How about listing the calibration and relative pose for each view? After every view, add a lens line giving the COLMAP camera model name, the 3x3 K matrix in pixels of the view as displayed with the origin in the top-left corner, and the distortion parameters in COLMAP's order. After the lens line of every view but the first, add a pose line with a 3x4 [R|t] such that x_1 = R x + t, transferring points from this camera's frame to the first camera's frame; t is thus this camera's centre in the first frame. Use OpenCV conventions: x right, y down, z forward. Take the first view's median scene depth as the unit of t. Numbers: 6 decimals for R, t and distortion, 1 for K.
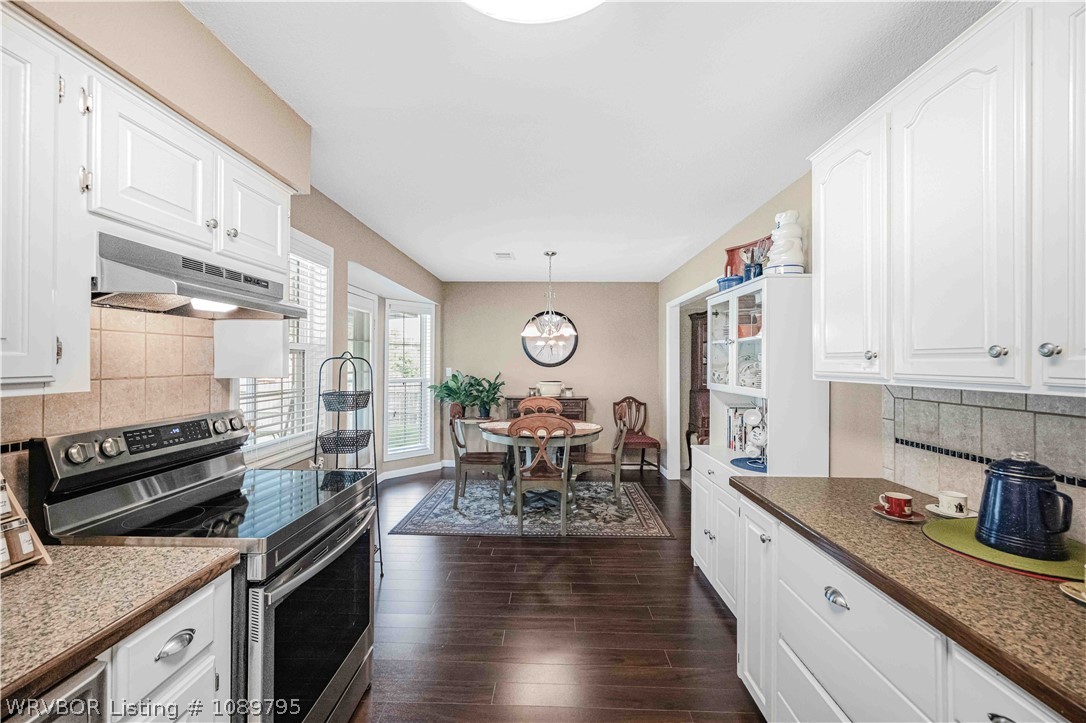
lens RADIAL K [[439.9, 0, 539.0], [0, 439.9, 360.2], [0, 0, 1]] dist [-0.006020, 0.001268]
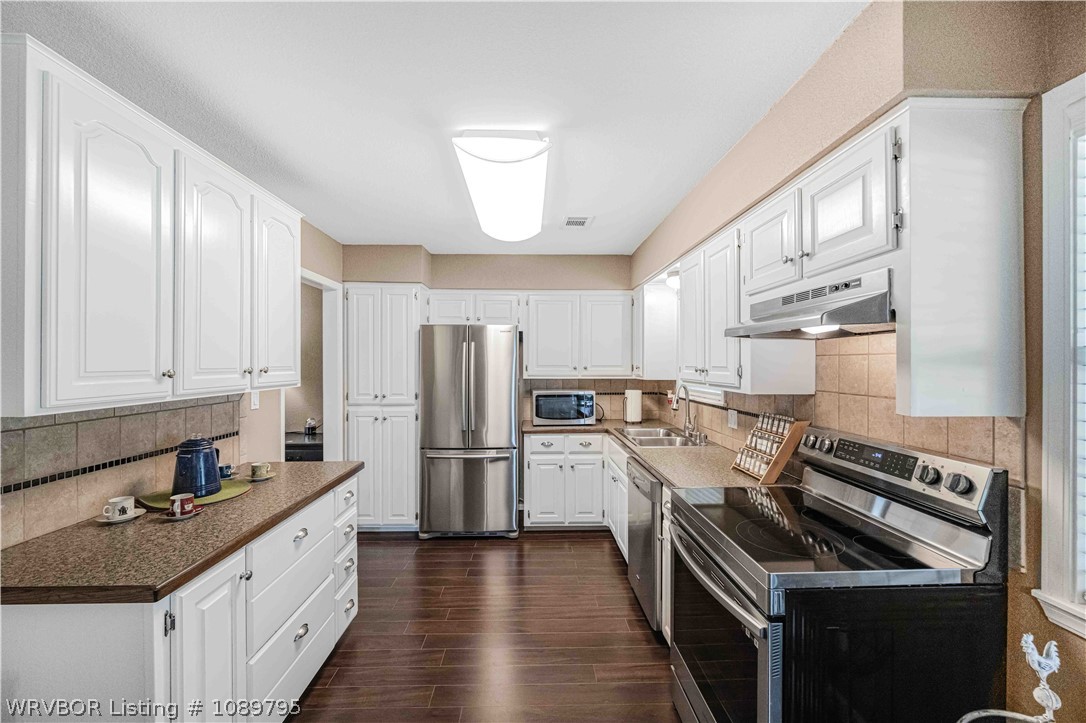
lens RADIAL K [[439.9, 0, 540.0], [0, 439.9, 361.7], [0, 0, 1]] dist [-0.006020, 0.001268]
pose [[-0.998726, -0.004461, -0.050261, -0.045660], [-0.004204, 0.999978, -0.005213, -0.034765], [0.050283, -0.004995, -0.998723, 1.930227]]
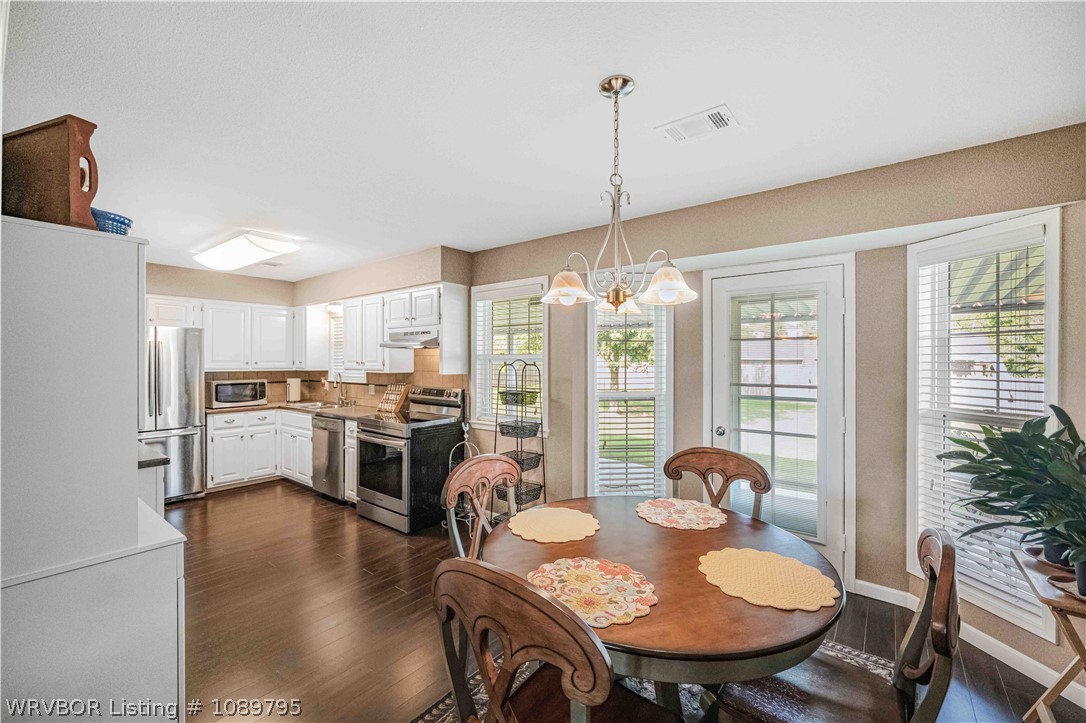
lens RADIAL K [[439.9, 0, 539.7], [0, 439.9, 360.2], [0, 0, 1]] dist [-0.006020, 0.001268]
pose [[-0.598772, -0.004283, -0.800908, 0.967055], [-0.001074, 0.999989, -0.004544, -0.019640], [0.800919, -0.001860, -0.598770, 3.164814]]
